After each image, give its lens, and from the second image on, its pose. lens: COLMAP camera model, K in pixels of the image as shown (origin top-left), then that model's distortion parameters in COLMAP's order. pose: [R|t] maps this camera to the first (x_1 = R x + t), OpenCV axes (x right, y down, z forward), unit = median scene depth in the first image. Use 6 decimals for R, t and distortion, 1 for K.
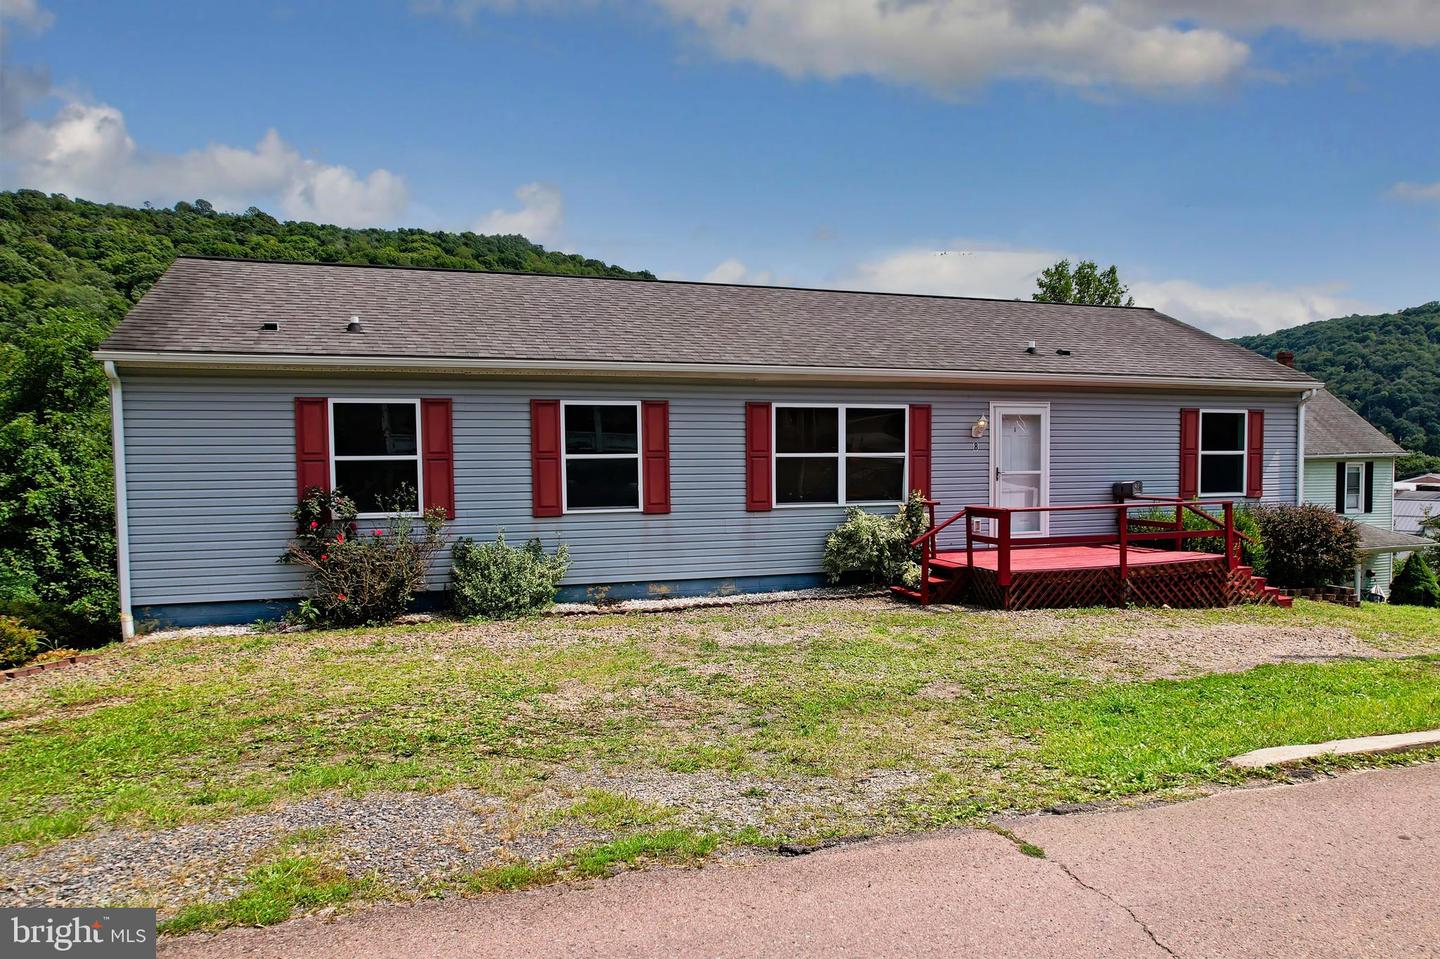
lens RADIAL K [[1029.0, 0, 782.6], [0, 1029.0, 513.9], [0, 0, 1]] dist [-0.046626, 0.002052]
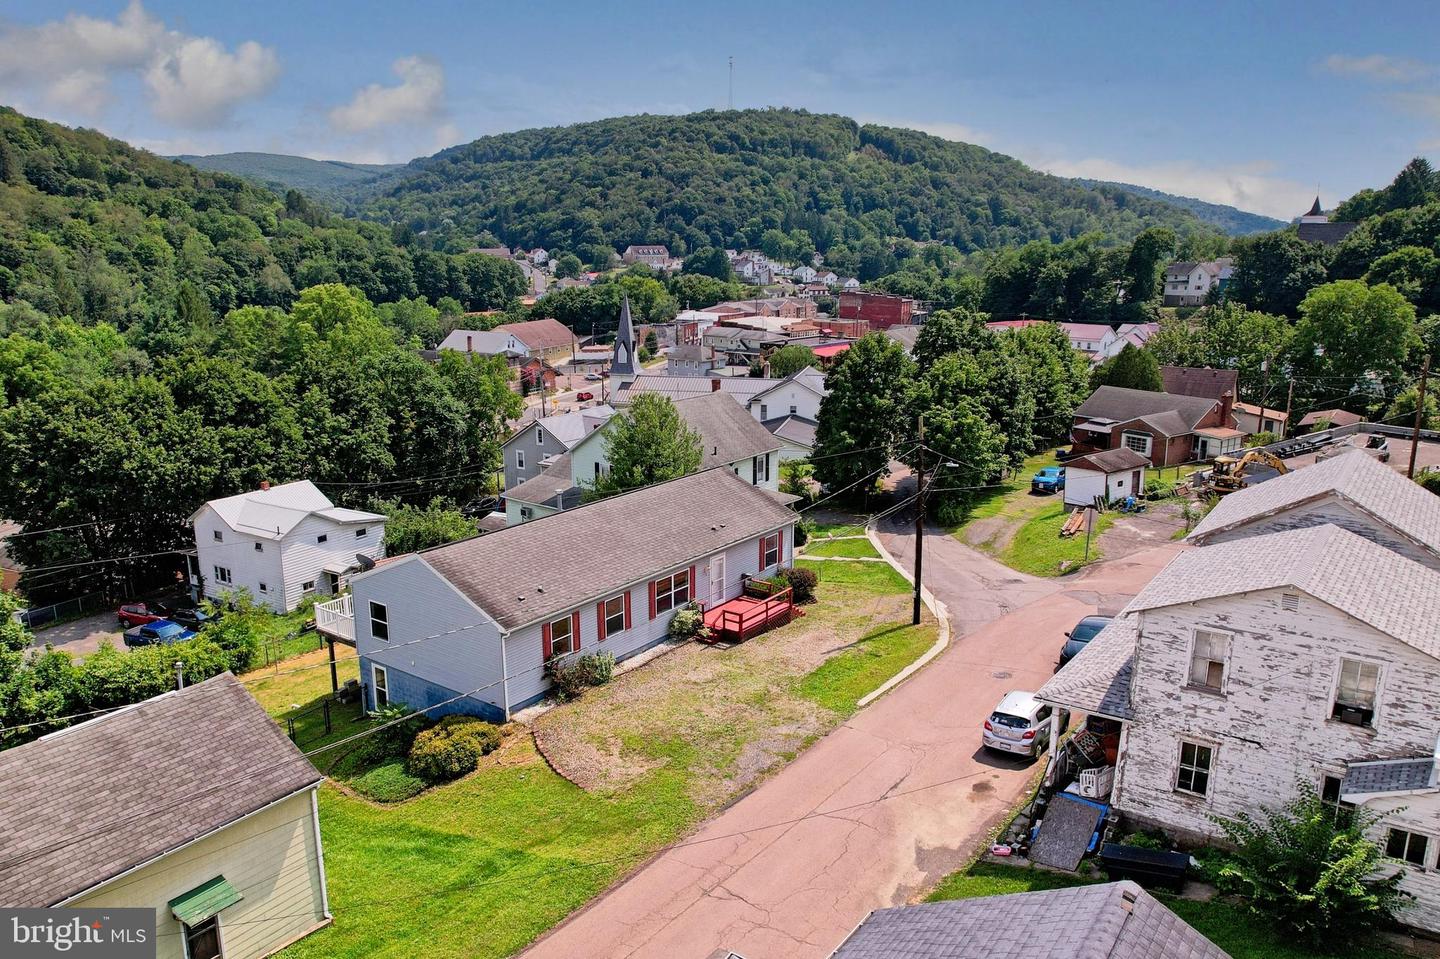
lens RADIAL K [[1081.3, 0, 720.0], [0, 1081.3, 479.5], [0, 0, 1]] dist [-0.006794, 0.105818]
pose [[0.834662, -0.121324, 0.537233, -1.395998], [0.032562, 0.984600, 0.171764, -0.870264], [-0.549799, -0.125871, 0.825759, -1.469740]]
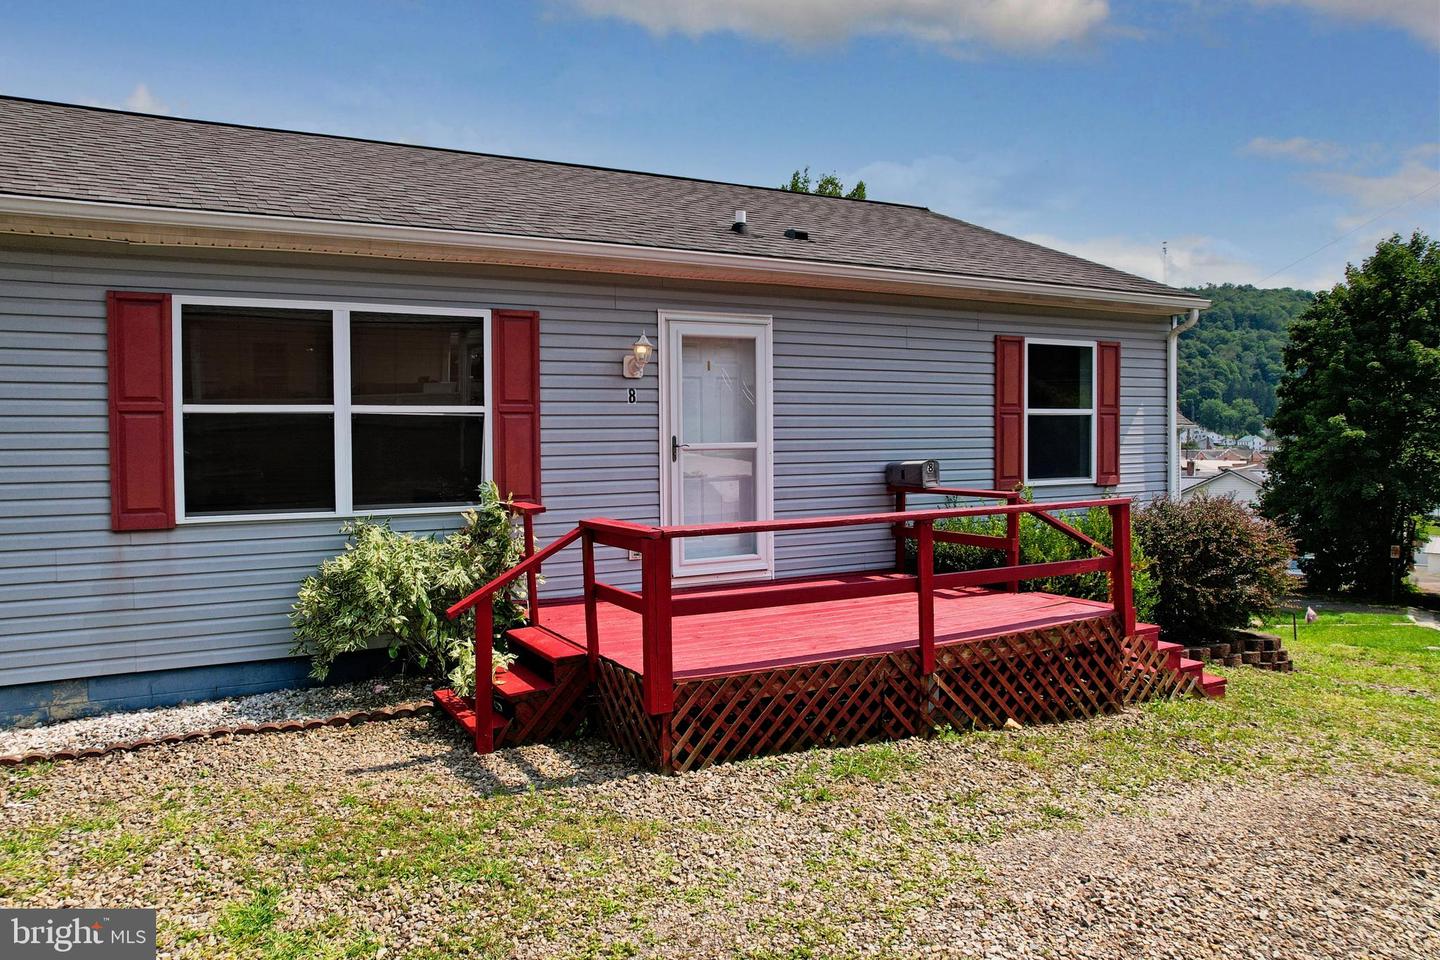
lens RADIAL K [[1018.5, 0, 661.7], [0, 1018.5, 463.9], [0, 0, 1]] dist [-0.054061, 0.005717]
pose [[0.991989, -0.006287, 0.126171, 0.148411], [0.010177, 0.999492, -0.030210, -0.016775], [-0.125917, 0.031252, 0.991548, 0.527030]]
